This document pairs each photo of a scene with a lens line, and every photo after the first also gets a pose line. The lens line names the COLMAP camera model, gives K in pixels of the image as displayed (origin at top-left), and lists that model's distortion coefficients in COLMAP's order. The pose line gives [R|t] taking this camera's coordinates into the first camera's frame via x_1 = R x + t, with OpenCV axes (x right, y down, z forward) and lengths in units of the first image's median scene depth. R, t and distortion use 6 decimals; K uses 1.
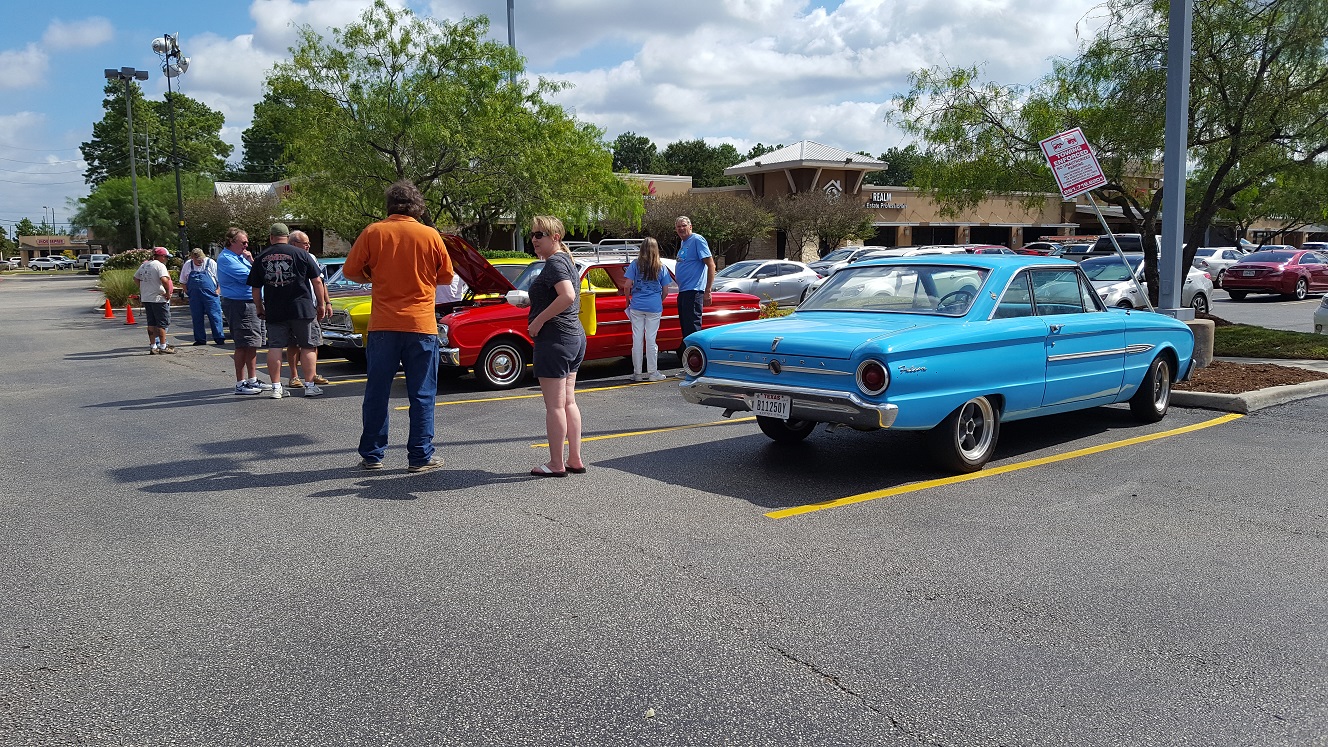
lens RADIAL K [[1006.3, 0, 664.0], [0, 1006.3, 373.5], [0, 0, 1]] dist [0.004695, 0.006613]
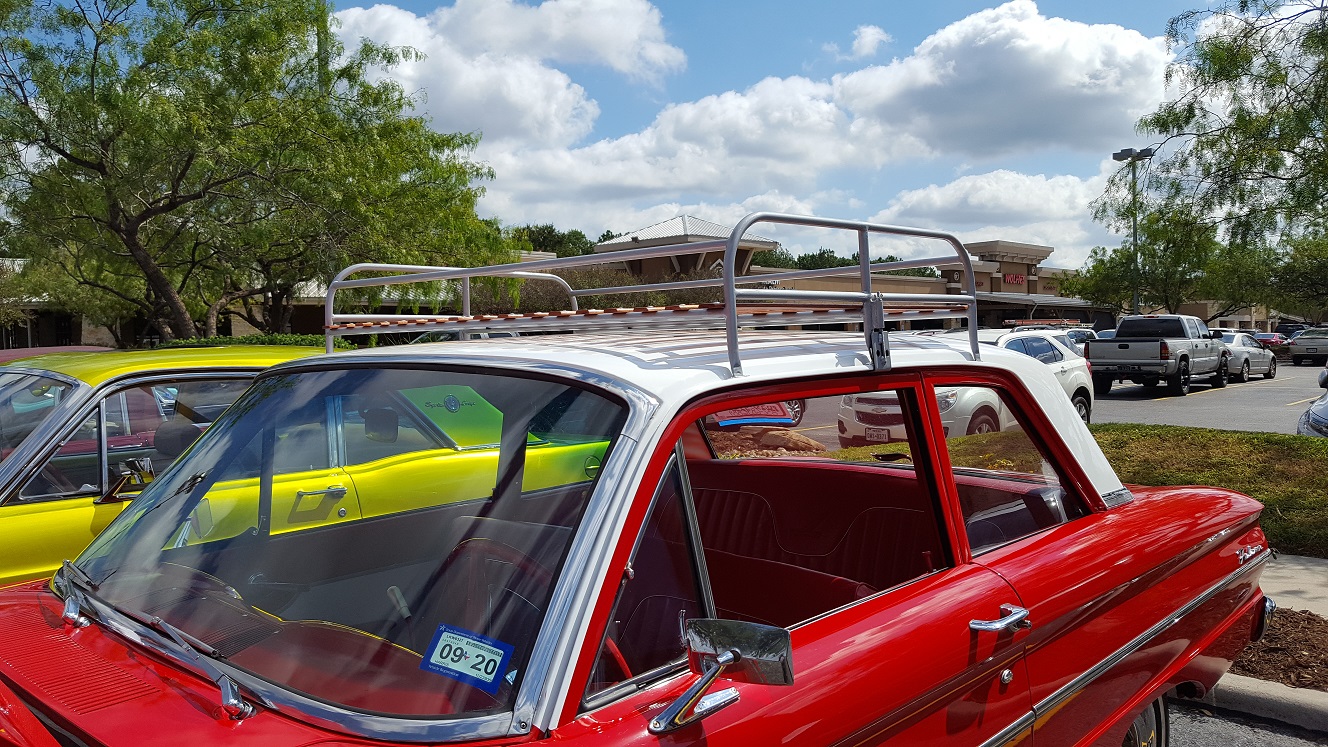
lens RADIAL K [[991.3, 0, 710.0], [0, 991.3, 372.5], [0, 0, 1]] dist [0.113340, -0.151739]
pose [[0.979509, -0.006989, 0.201280, -0.015365], [0.024682, 0.996030, -0.085529, -0.015781], [-0.199883, 0.088744, 0.975793, 0.139138]]
